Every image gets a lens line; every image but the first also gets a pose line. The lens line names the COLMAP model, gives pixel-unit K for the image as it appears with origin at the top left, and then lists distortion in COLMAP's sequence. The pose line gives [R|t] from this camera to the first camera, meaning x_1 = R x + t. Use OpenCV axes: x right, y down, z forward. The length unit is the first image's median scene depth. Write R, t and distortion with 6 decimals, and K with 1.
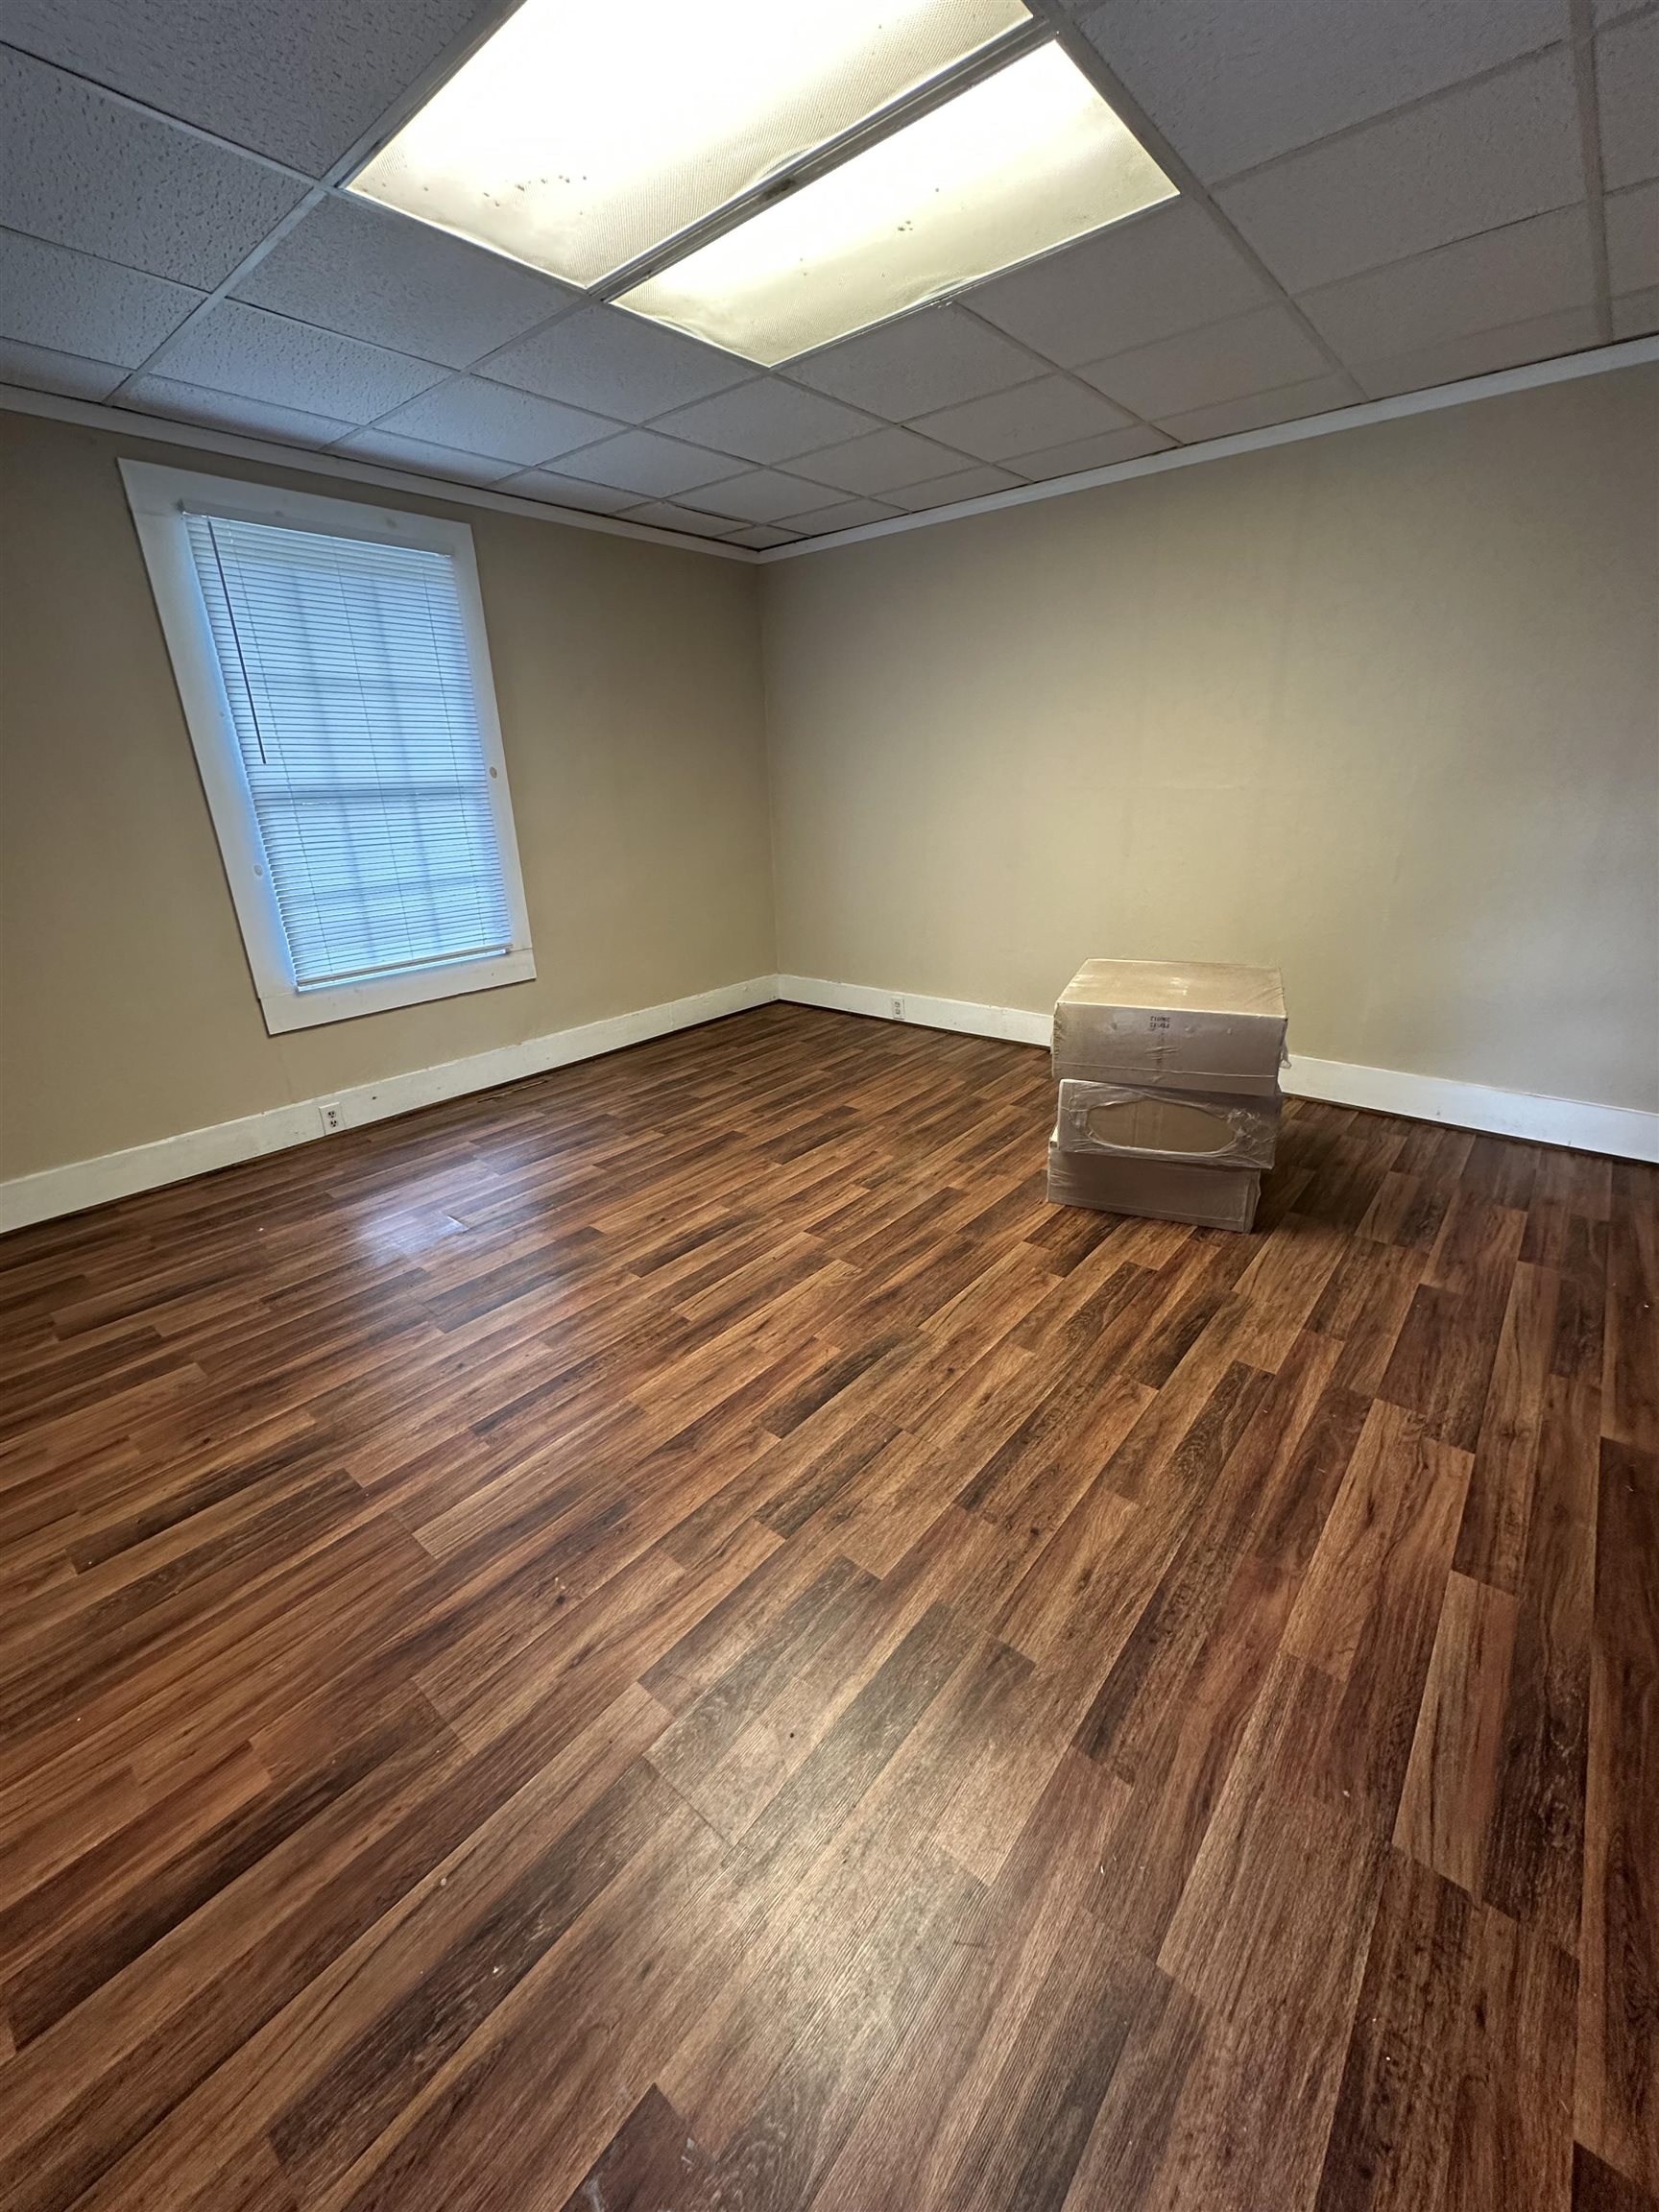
lens RADIAL K [[890.8, 0, 822.3], [0, 890.8, 1121.9], [0, 0, 1]] dist [-0.000617, -0.000175]
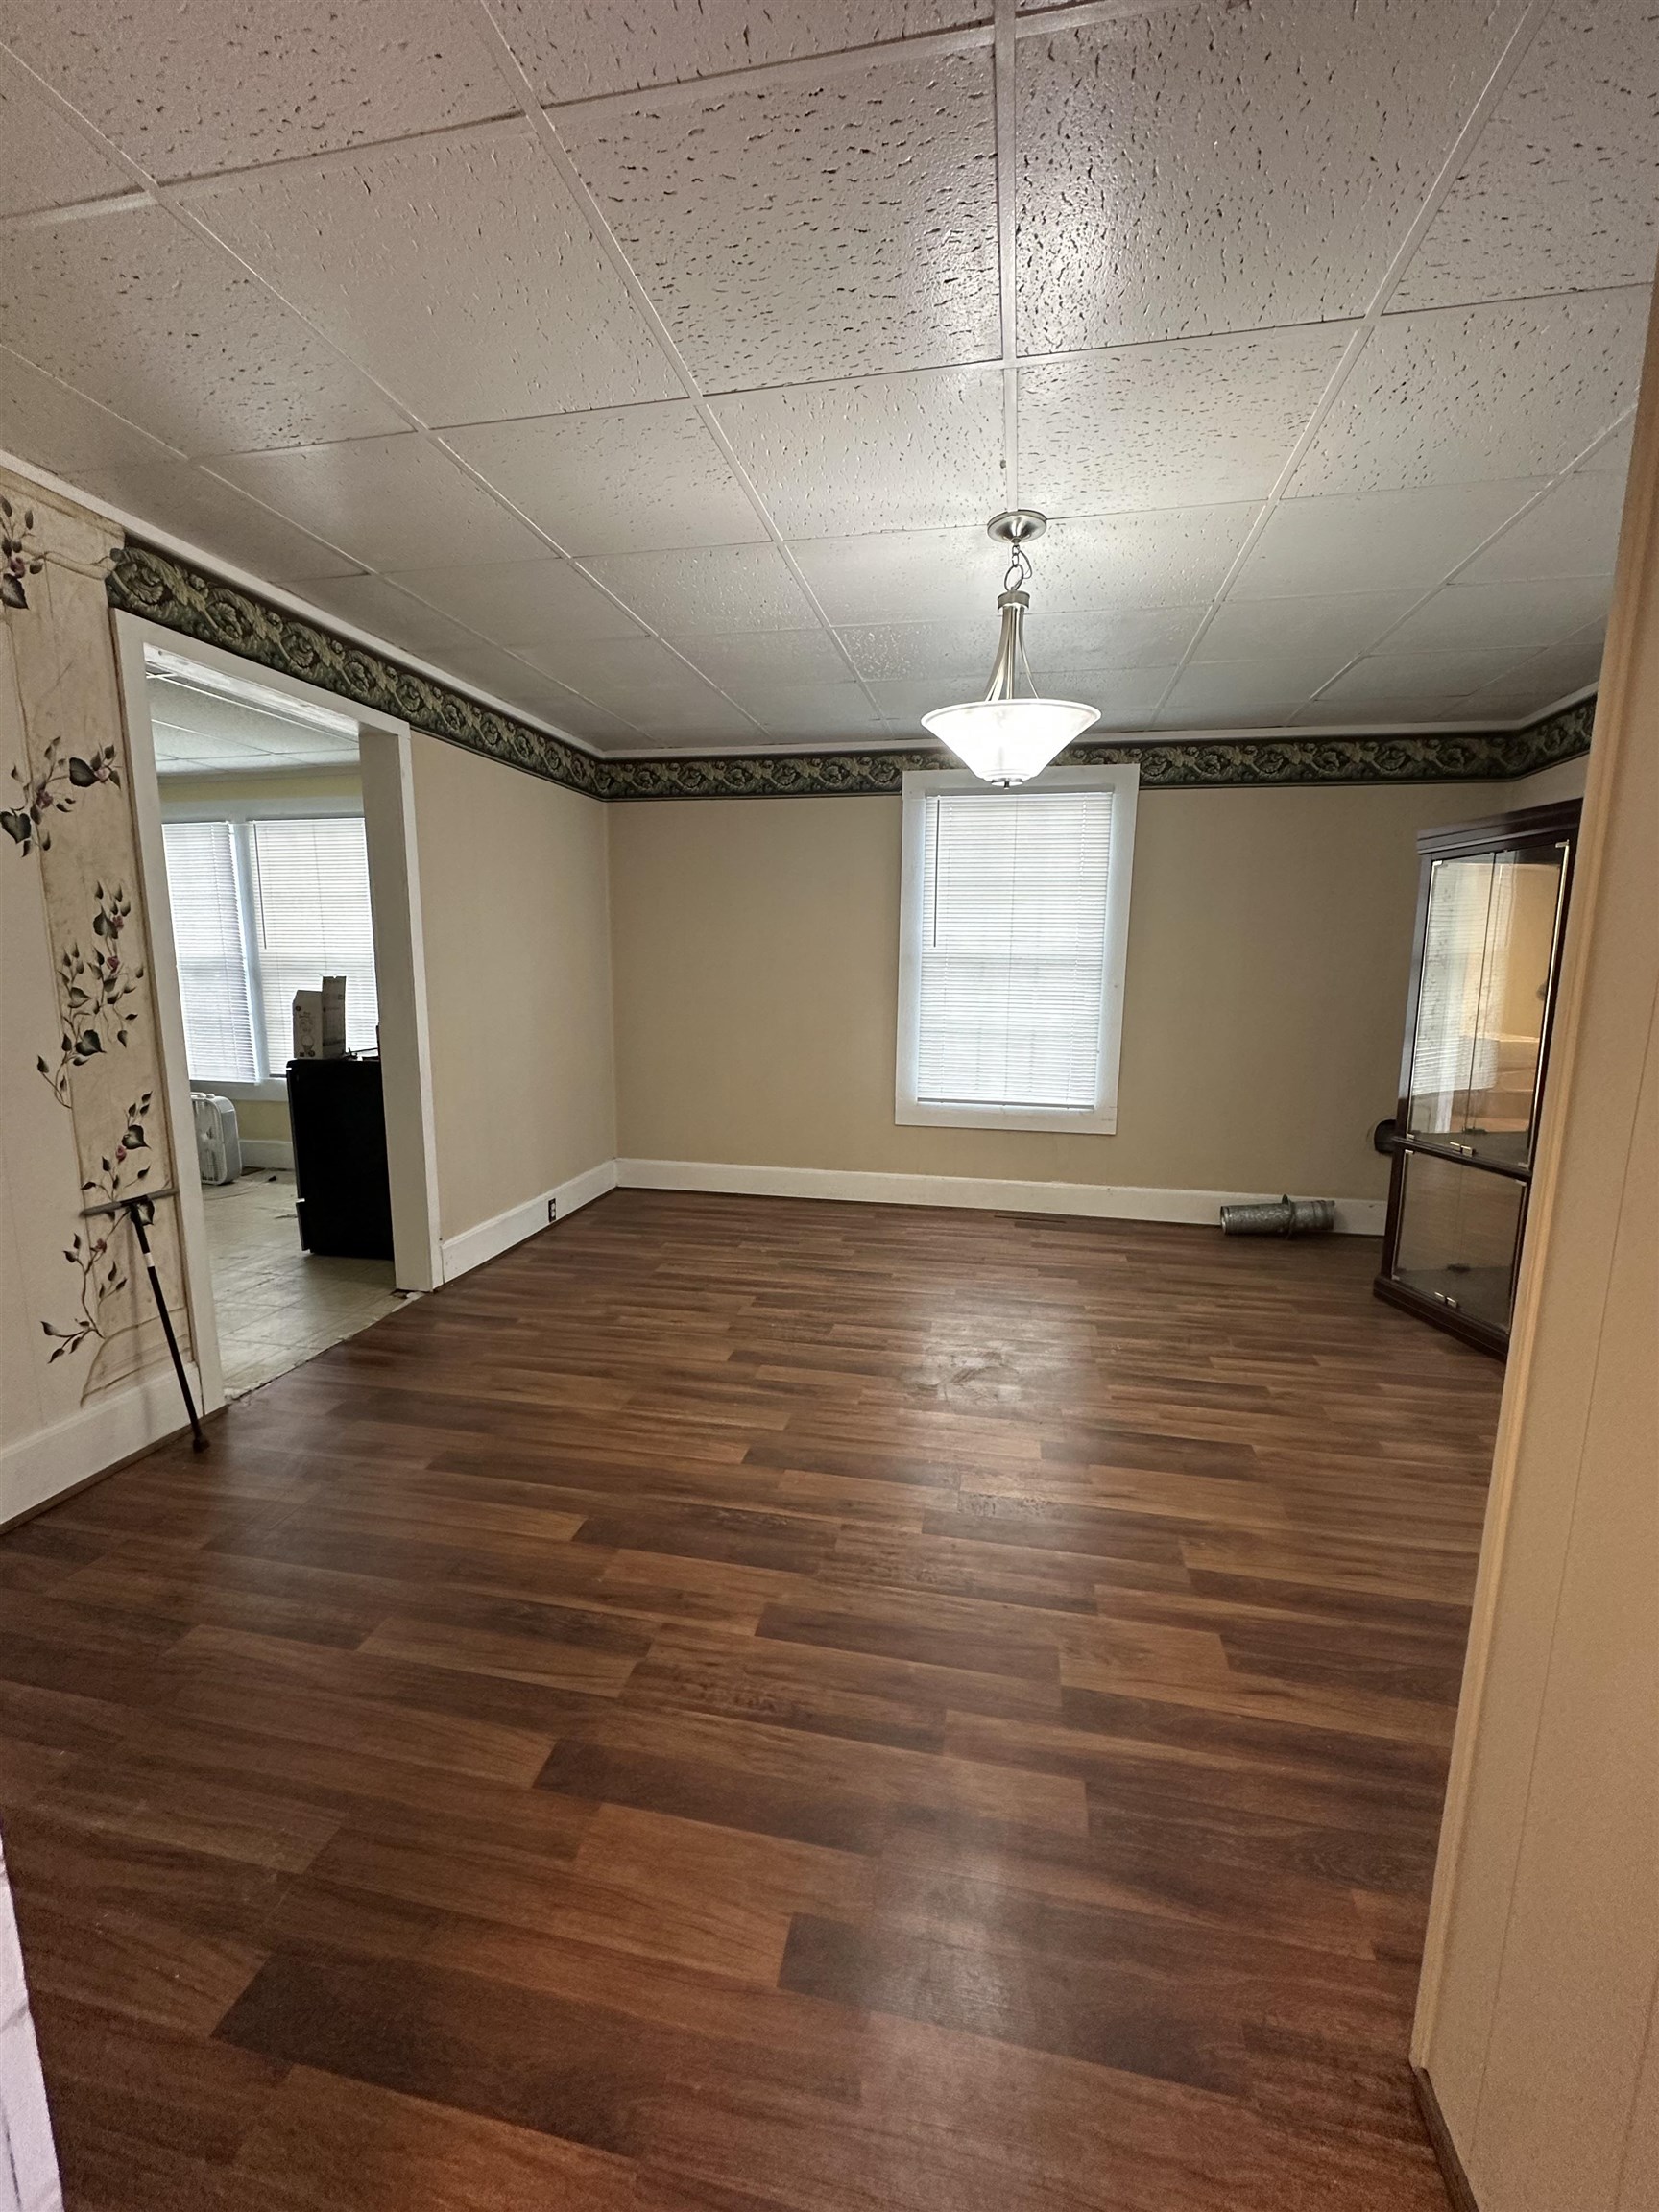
lens RADIAL K [[890.8, 0, 827.7], [0, 890.8, 1106.4], [0, 0, 1]] dist [-0.000617, -0.000175]
pose [[-0.456640, -0.098731, 0.884156, -0.801988], [0.331571, 0.903334, 0.272119, -0.365514], [-0.825554, 0.417421, -0.379762, 1.059761]]
